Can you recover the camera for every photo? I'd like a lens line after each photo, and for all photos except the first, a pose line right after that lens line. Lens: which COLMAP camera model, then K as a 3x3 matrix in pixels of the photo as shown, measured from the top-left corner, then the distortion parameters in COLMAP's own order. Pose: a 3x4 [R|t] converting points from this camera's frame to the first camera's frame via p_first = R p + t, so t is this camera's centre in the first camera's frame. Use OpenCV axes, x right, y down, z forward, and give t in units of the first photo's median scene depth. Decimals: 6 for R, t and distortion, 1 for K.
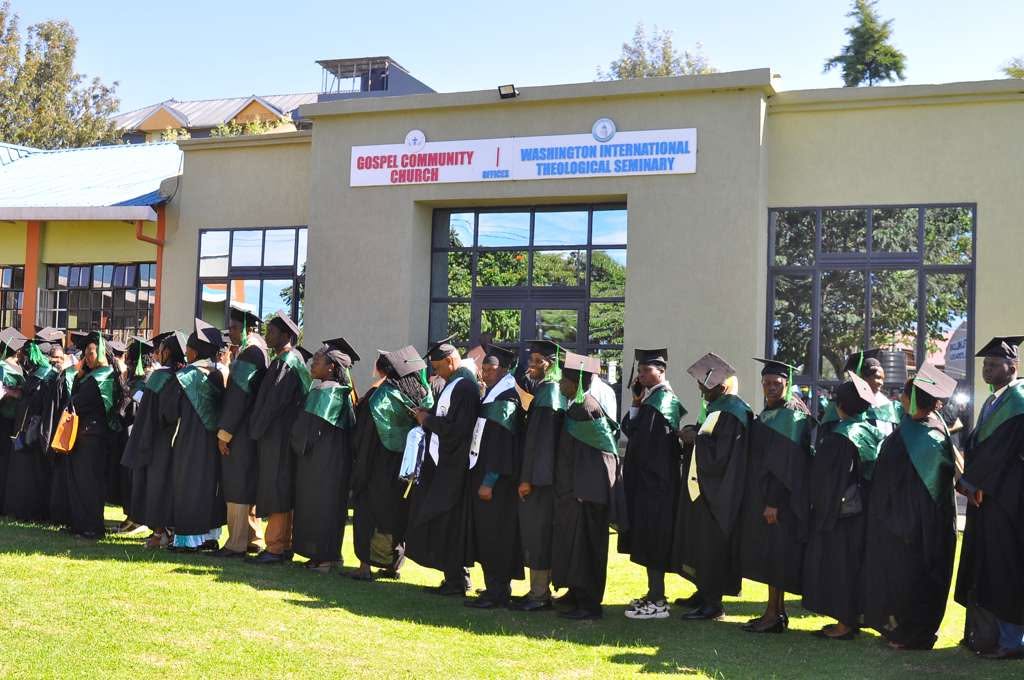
lens RADIAL K [[1133.6, 0, 512.0], [0, 1133.6, 340.0], [0, 0, 1]] dist [0.021275, 0.011367]
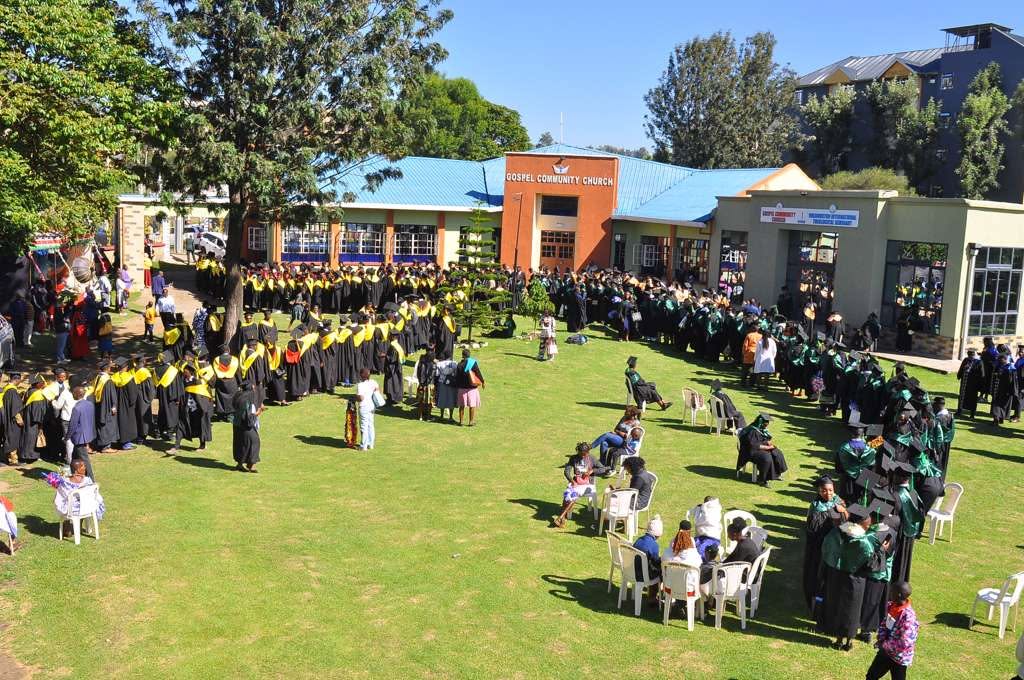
lens RADIAL K [[1133.6, 0, 512.0], [0, 1133.6, 340.0], [0, 0, 1]] dist [0.021275, 0.011367]
pose [[0.766926, 0.082869, -0.636362, 1.188558], [0.012373, 0.989533, 0.143772, -0.259506], [0.641616, -0.118136, 0.757874, -1.525671]]
